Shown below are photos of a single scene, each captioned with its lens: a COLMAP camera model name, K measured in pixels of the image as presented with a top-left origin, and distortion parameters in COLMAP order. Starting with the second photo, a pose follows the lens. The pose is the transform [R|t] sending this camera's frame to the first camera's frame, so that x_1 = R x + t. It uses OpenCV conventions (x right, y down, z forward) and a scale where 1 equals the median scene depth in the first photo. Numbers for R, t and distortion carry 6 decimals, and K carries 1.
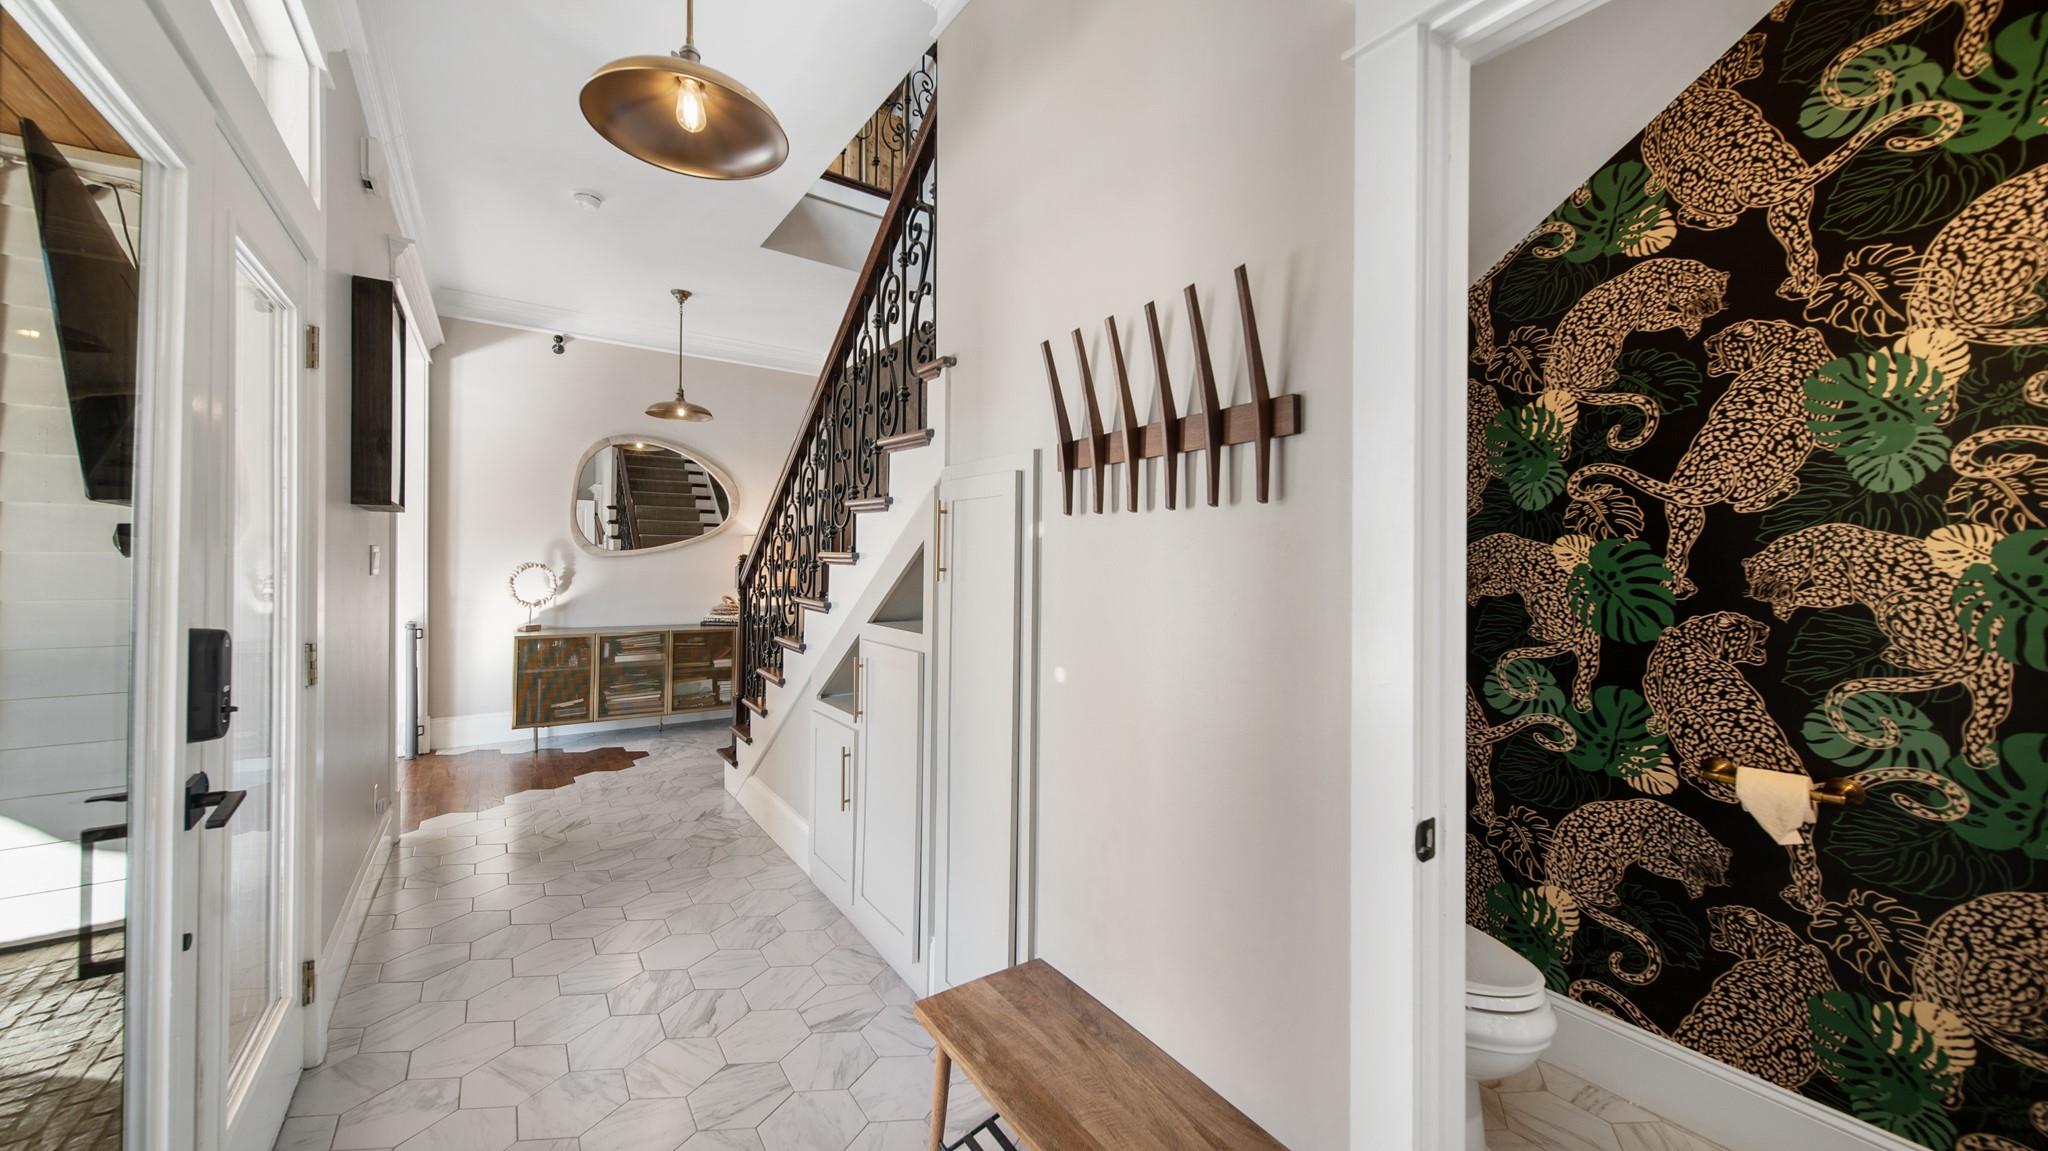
lens RADIAL K [[713.6, 0, 1011.2], [0, 713.6, 559.5], [0, 0, 1]] dist [0.004840, -0.000015]
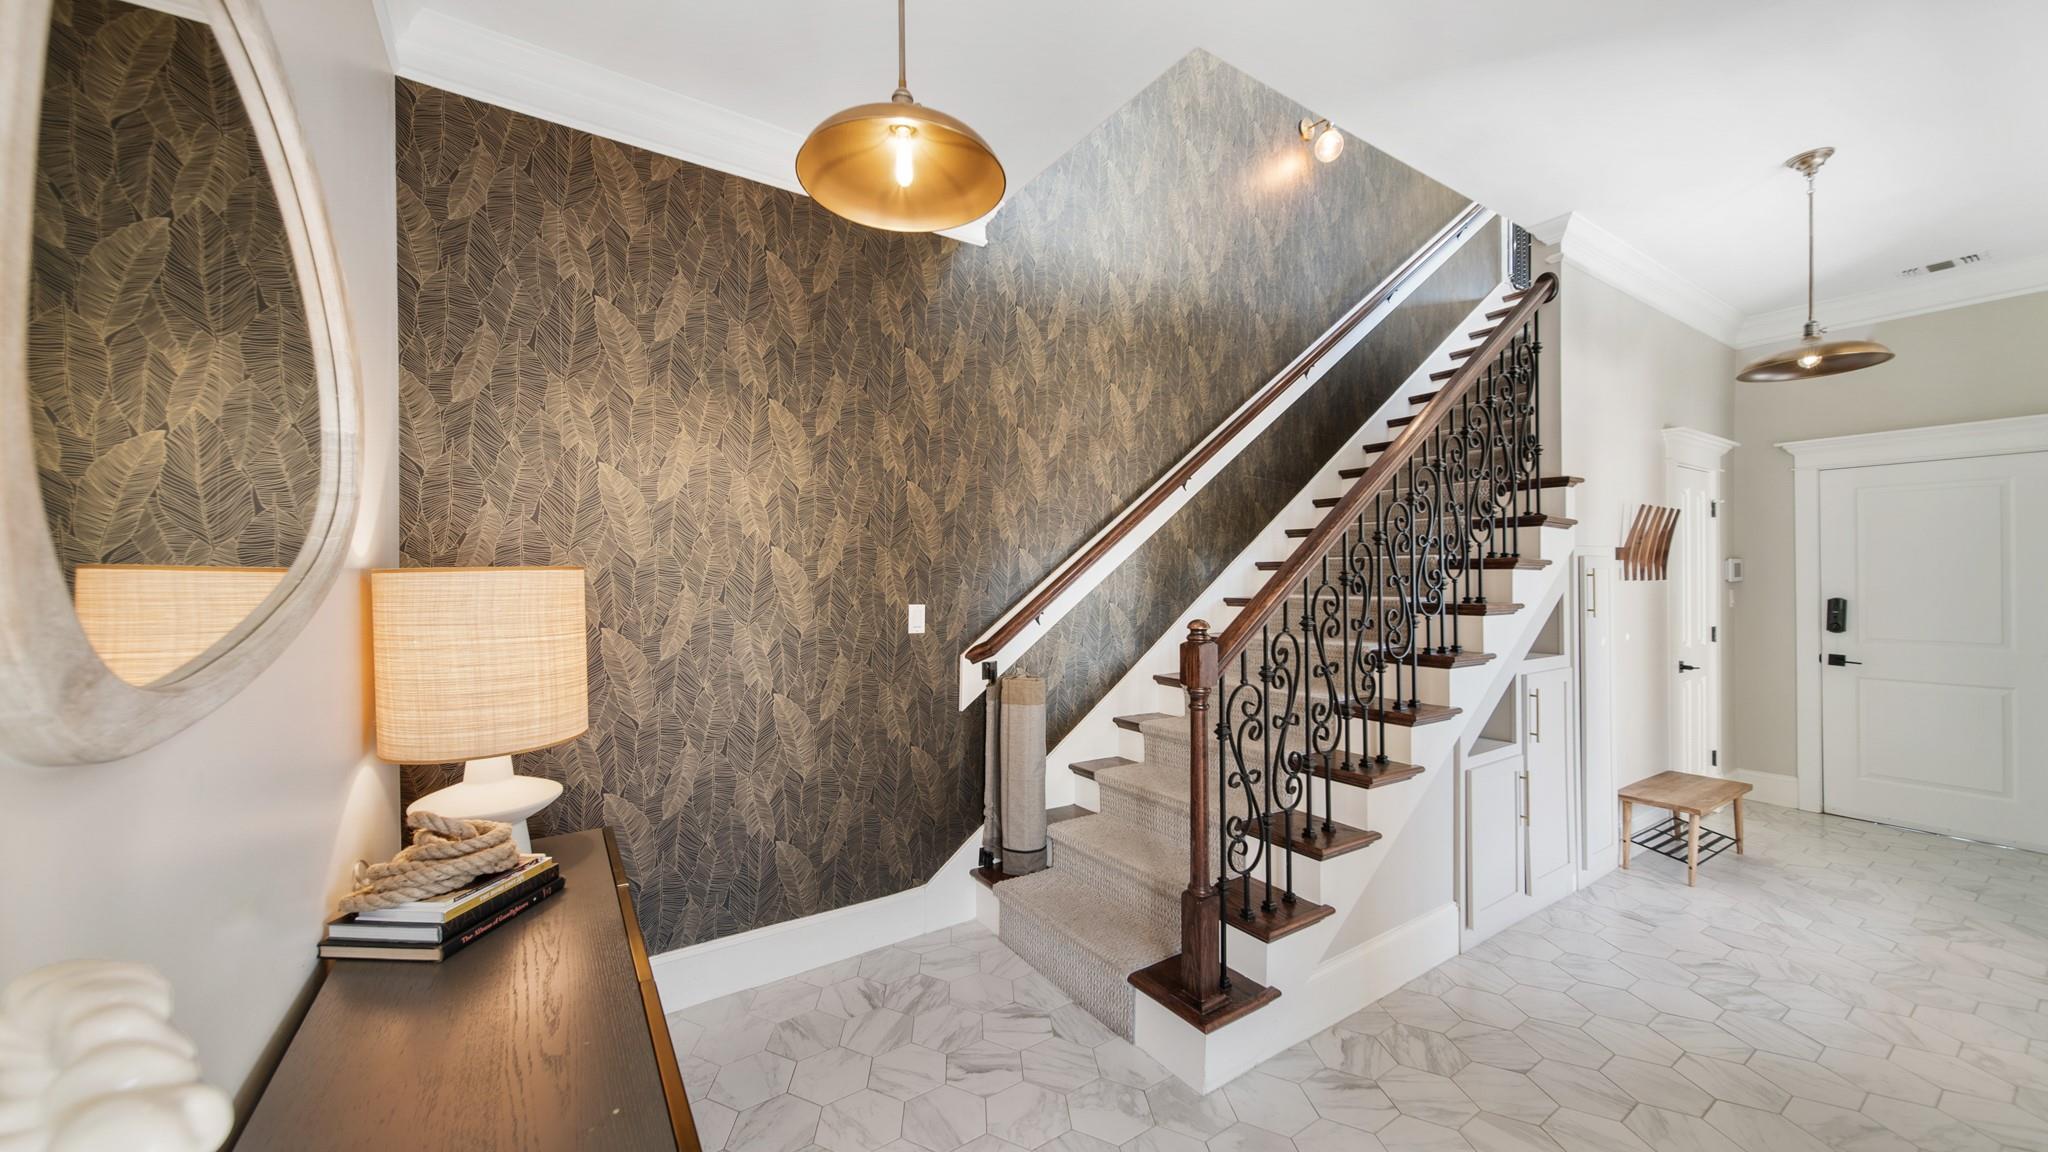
lens RADIAL K [[734.8, 0, 1019.1], [0, 734.8, 570.1], [0, 0, 1]] dist [0.001194, -0.000221]
pose [[0.045177, -0.003458, 0.998973, -1.607080], [0.006064, 0.999977, 0.003187, -0.081709], [-0.998961, 0.005914, 0.045197, 1.944612]]
